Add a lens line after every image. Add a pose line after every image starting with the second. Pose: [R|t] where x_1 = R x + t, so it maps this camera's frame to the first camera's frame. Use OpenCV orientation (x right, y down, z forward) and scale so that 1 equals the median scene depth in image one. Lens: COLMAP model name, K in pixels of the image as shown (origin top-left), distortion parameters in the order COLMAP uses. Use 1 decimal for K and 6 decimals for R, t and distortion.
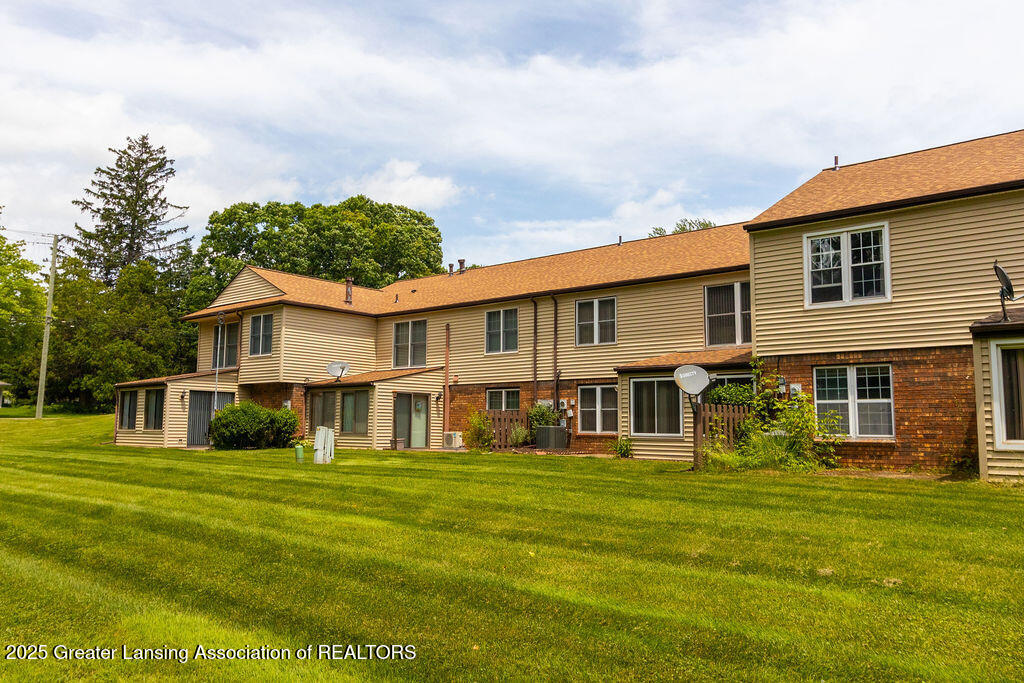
lens RADIAL K [[791.4, 0, 511.5], [0, 791.4, 341.5], [0, 0, 1]] dist [-0.000678, 0.000159]
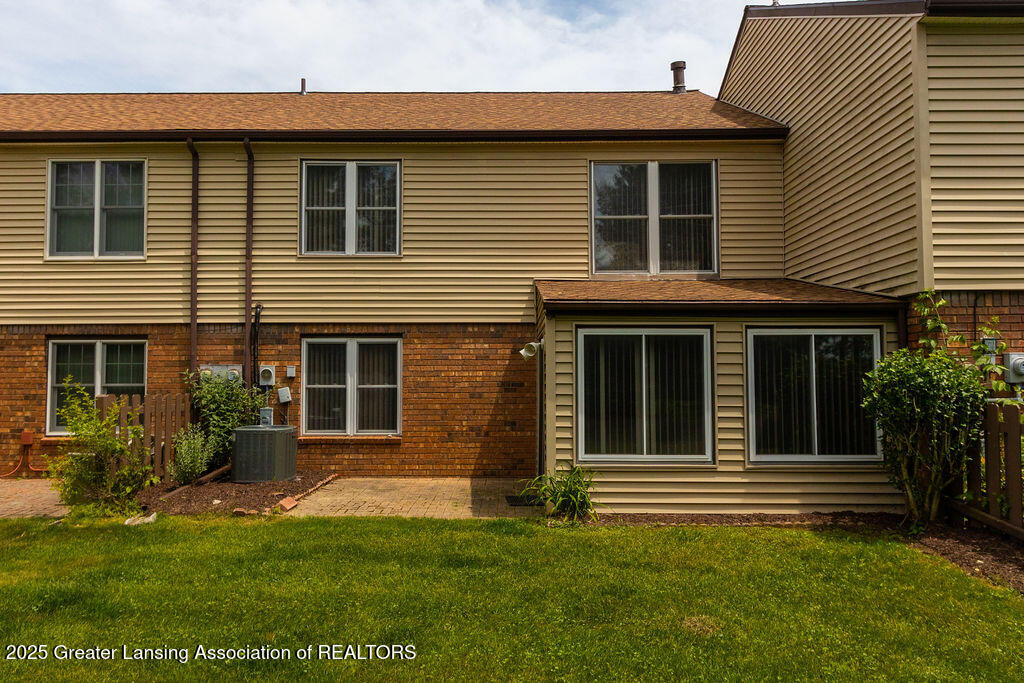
lens RADIAL K [[738.0, 0, 510.2], [0, 738.0, 342.6], [0, 0, 1]] dist [0.008530, -0.000207]
pose [[0.764676, 0.021212, 0.644066, -0.109075], [-0.063590, 0.997064, 0.042661, 0.032045], [-0.641270, -0.073578, 0.763779, 0.574536]]
